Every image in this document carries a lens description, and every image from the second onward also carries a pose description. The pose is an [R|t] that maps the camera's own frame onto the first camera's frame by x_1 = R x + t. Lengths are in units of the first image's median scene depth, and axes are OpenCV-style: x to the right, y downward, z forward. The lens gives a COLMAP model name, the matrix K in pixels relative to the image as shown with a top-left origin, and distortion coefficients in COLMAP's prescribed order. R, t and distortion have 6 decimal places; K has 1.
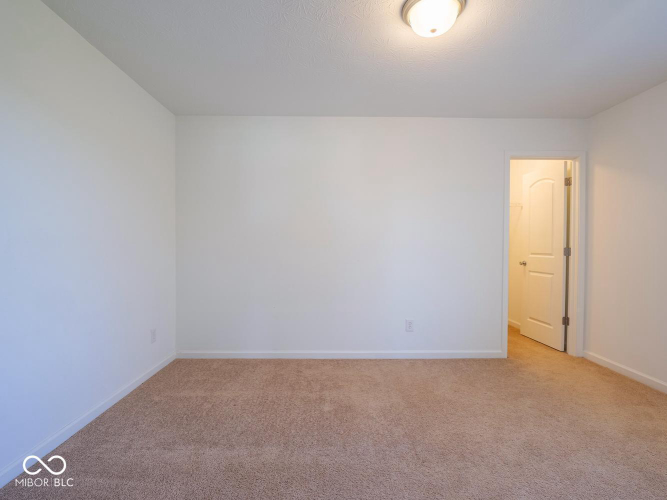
lens RADIAL K [[329.7, 0, 333.5], [0, 329.7, 250.0], [0, 0, 1]] dist [-0.000227, -0.000857]
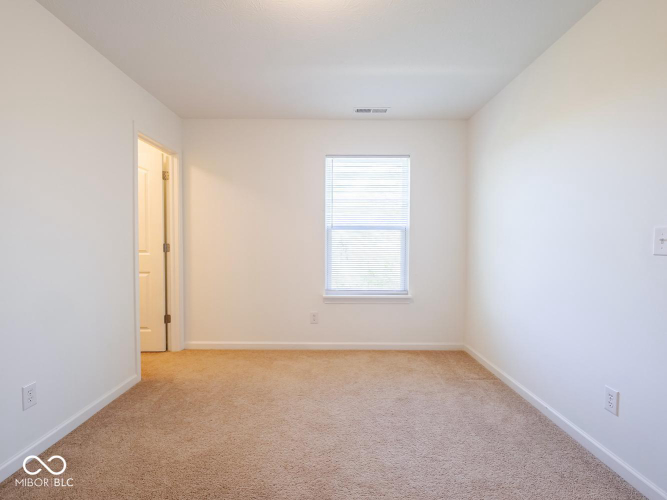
lens RADIAL K [[329.7, 0, 333.5], [0, 329.7, 250.0], [0, 0, 1]] dist [-0.000227, -0.000857]
pose [[0.035712, -0.028095, 0.998967, -0.253307], [0.018131, 0.999458, 0.027460, -0.006121], [-0.999198, 0.017132, 0.036202, 0.488575]]
